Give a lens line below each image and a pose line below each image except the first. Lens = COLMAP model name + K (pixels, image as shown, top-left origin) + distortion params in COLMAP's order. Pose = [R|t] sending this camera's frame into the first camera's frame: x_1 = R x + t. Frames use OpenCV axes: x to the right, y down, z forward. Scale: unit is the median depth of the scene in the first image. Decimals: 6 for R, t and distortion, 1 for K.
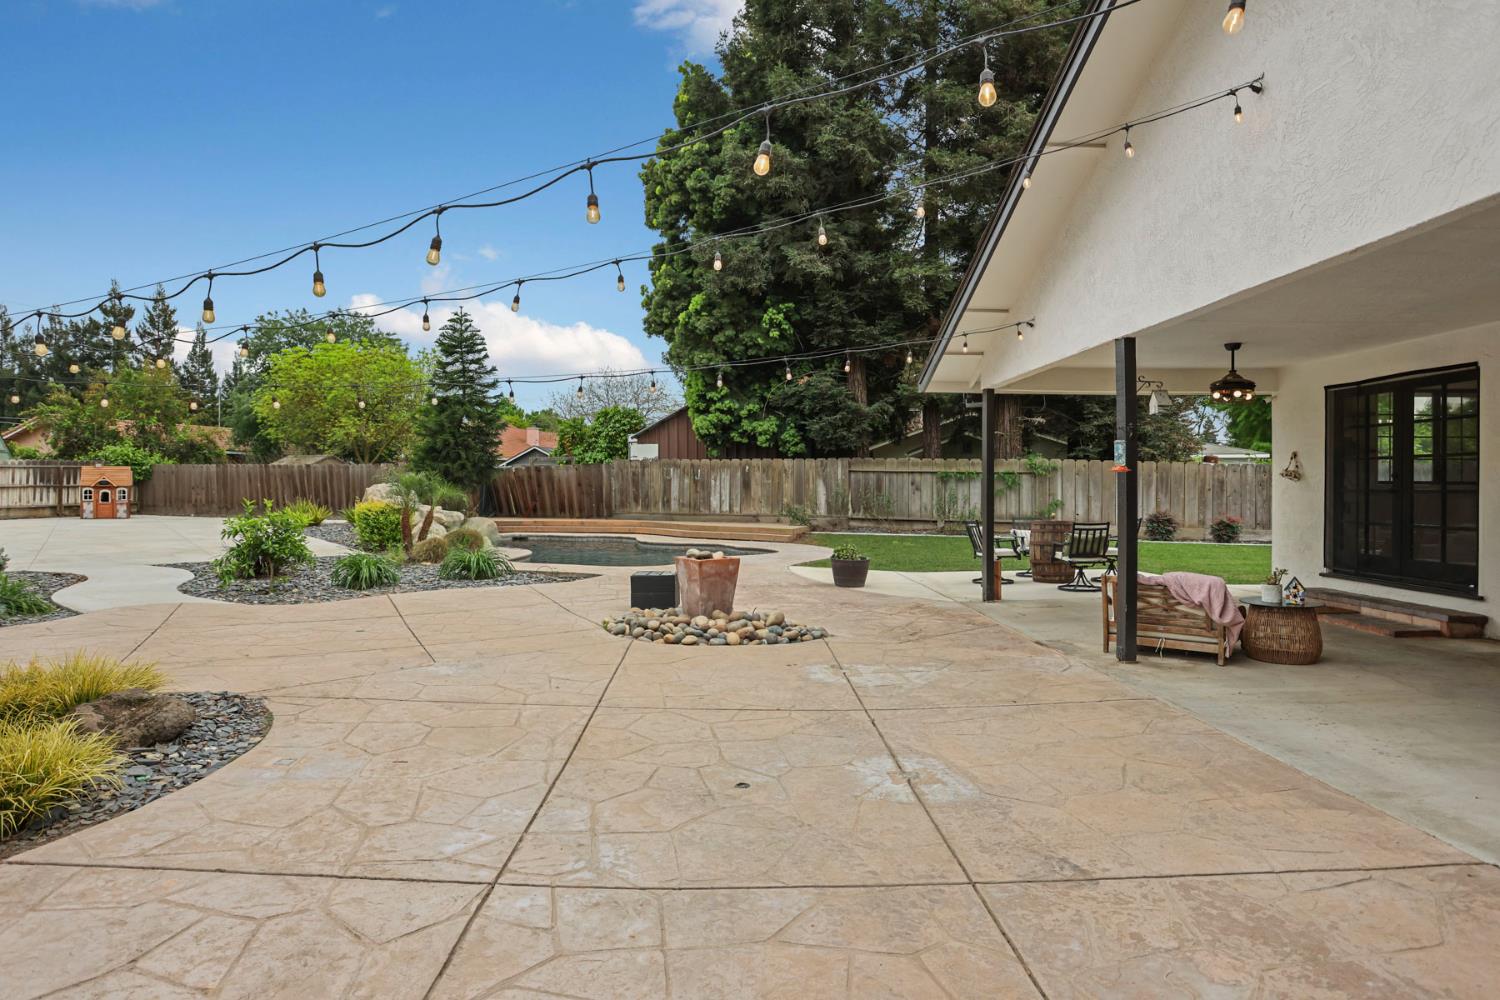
lens RADIAL K [[814.5, 0, 720.4], [0, 814.5, 477.2], [0, 0, 1]] dist [0.003853, 0.005292]
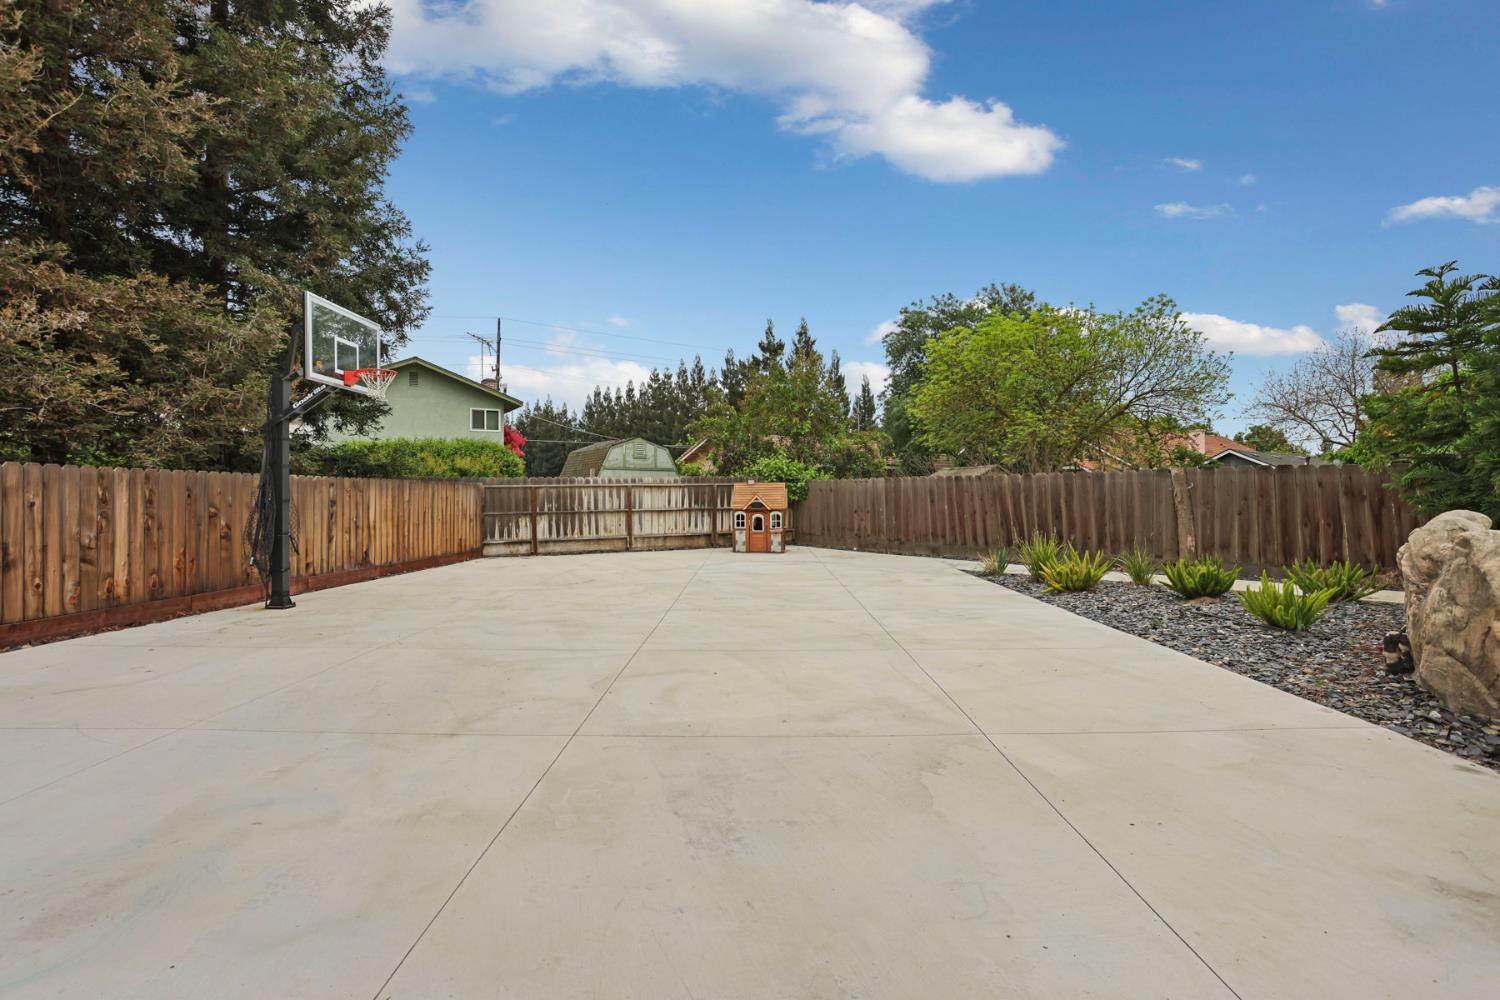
lens RADIAL K [[802.1, 0, 711.7], [0, 802.1, 498.3], [0, 0, 1]] dist [0.038033, 0.000545]
pose [[0.756358, -0.006853, -0.654123, -0.306041], [0.010256, 0.999946, 0.001382, -0.000666], [0.654078, -0.007754, 0.756387, 0.419449]]
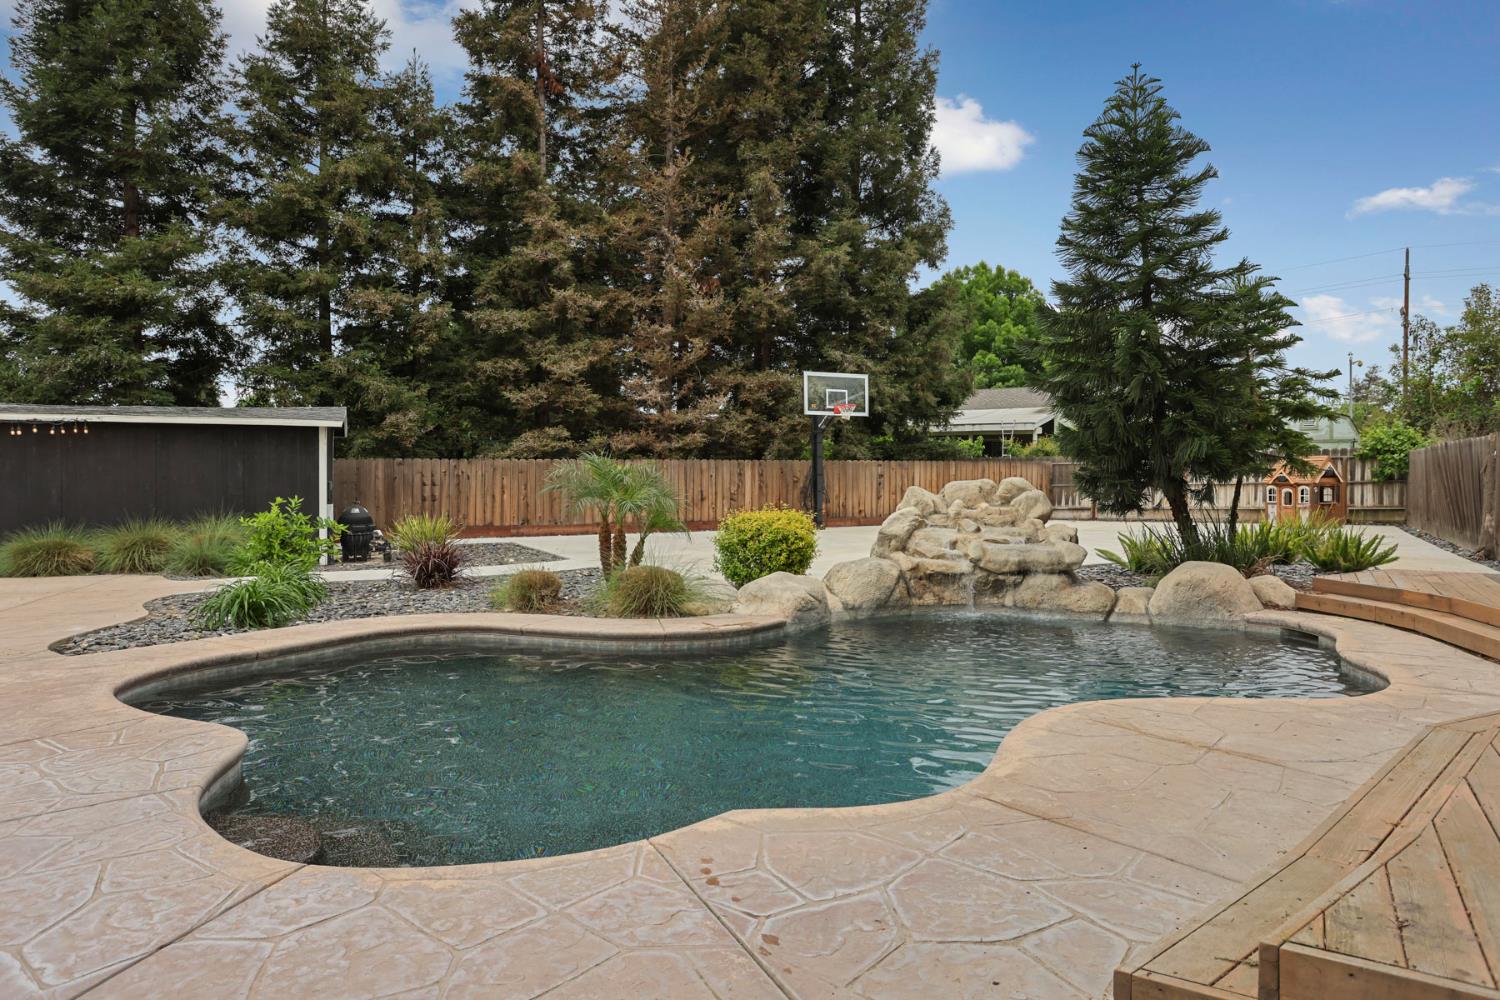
lens RADIAL K [[947.3, 0, 751.3], [0, 947.3, 476.6], [0, 0, 1]] dist [-0.010717, -0.003788]
pose [[-0.159217, -0.004890, -0.987231, 0.153848], [0.008463, 0.999944, -0.006318, 0.005798], [0.987207, -0.009361, -0.159167, 0.652013]]
